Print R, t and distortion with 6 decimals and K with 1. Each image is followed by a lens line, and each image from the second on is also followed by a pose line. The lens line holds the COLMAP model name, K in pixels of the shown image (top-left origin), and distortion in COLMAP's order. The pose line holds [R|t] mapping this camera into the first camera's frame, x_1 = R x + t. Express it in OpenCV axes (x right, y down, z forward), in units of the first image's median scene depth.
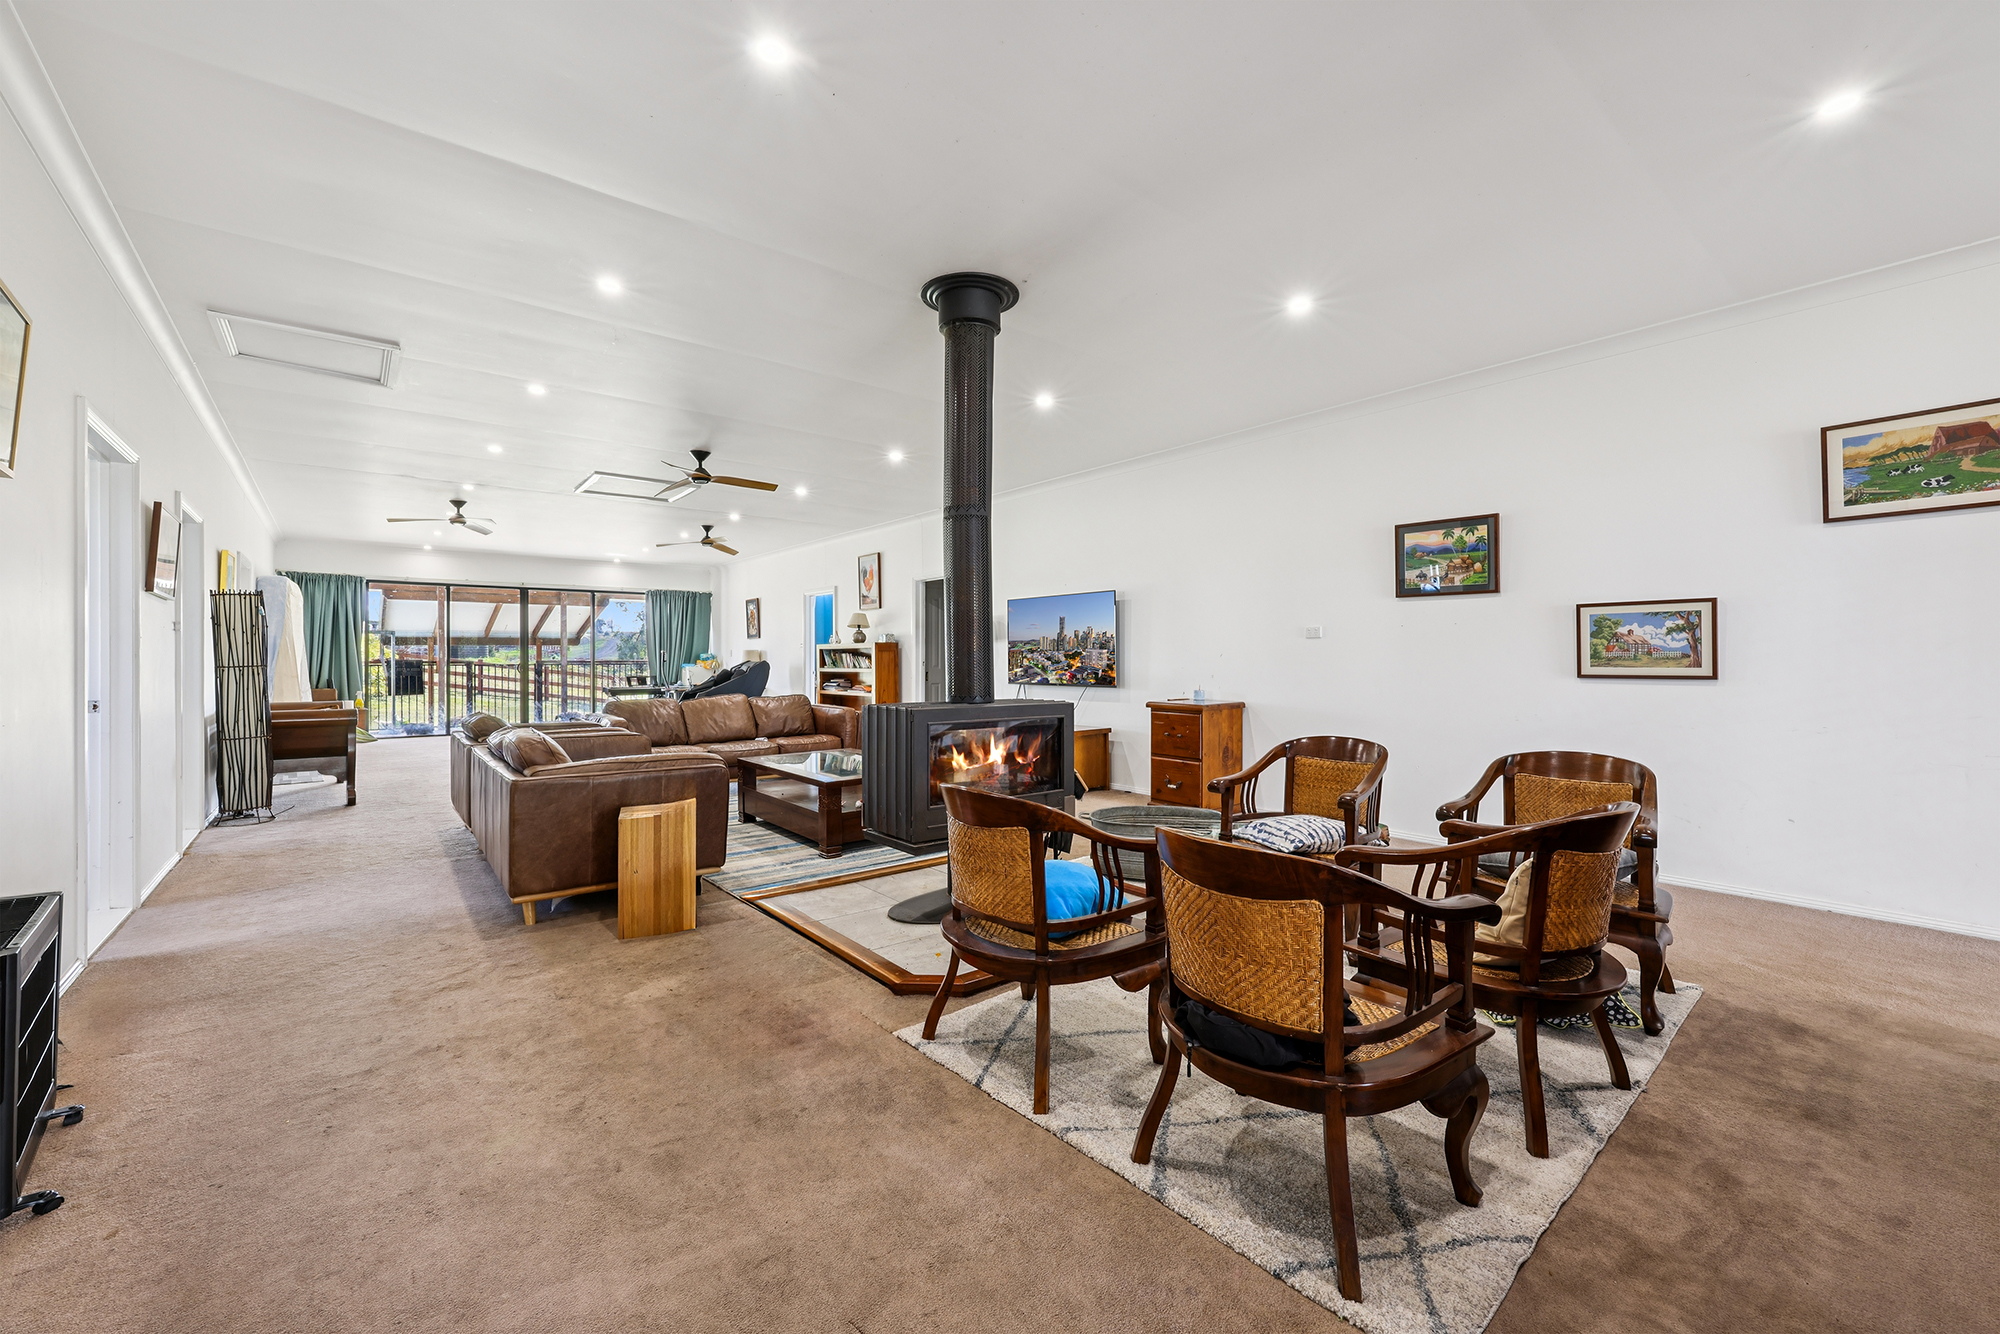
lens RADIAL K [[810.4, 0, 1002.6], [0, 810.4, 655.0], [0, 0, 1]] dist [0.003622, 0.000202]
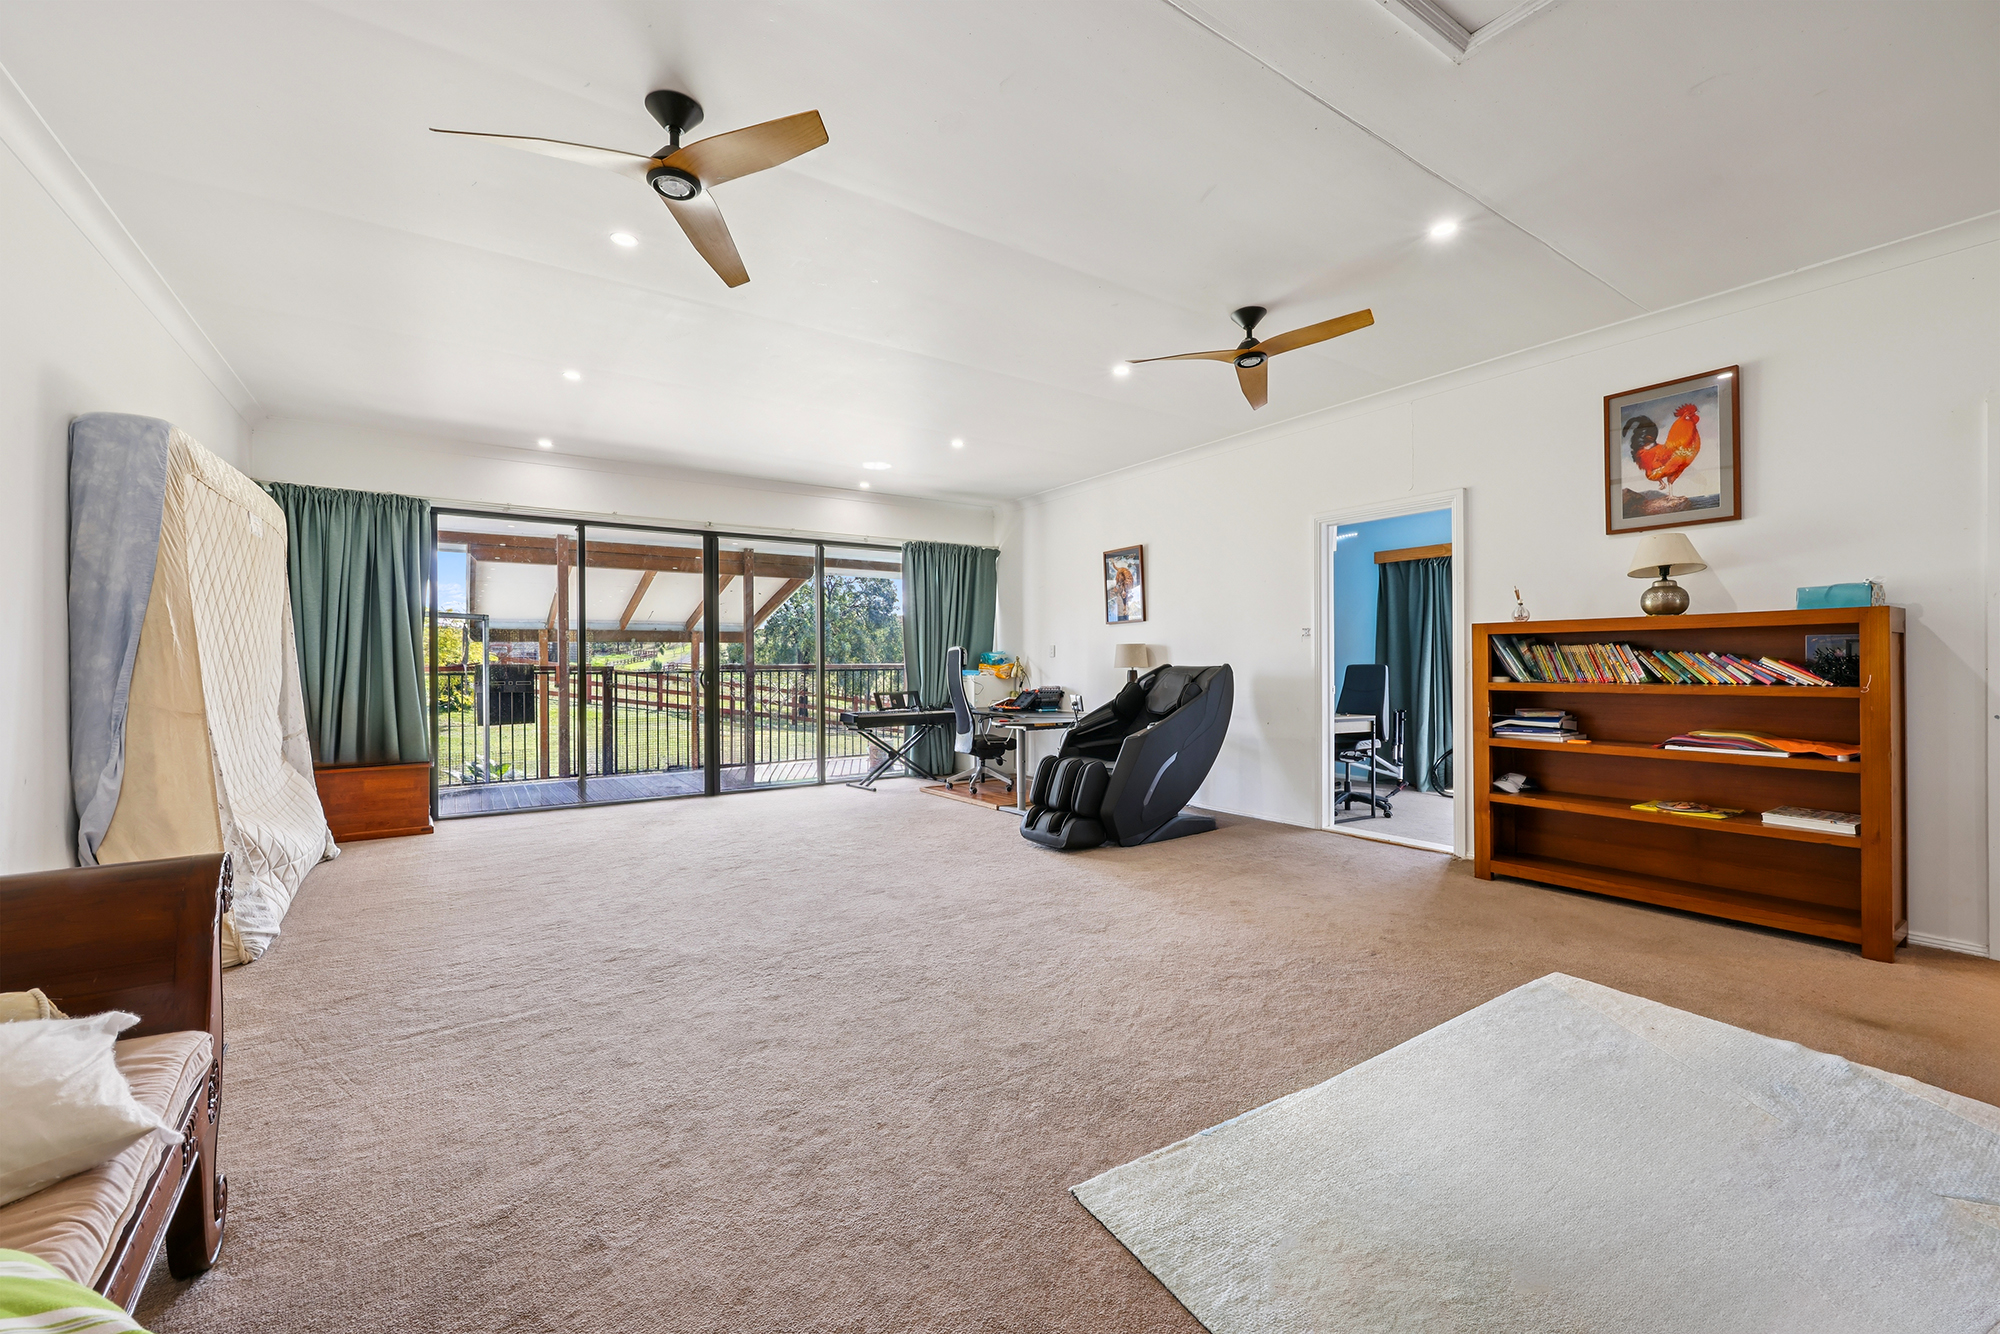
lens RADIAL K [[810.4, 0, 1008.8], [0, 810.4, 659.2], [0, 0, 1]] dist [0.003622, 0.000202]
pose [[0.996888, -0.005348, -0.078645, -0.327124], [0.005530, 0.999983, 0.002088, 0.002294], [0.078632, -0.002516, 0.996900, 0.444021]]
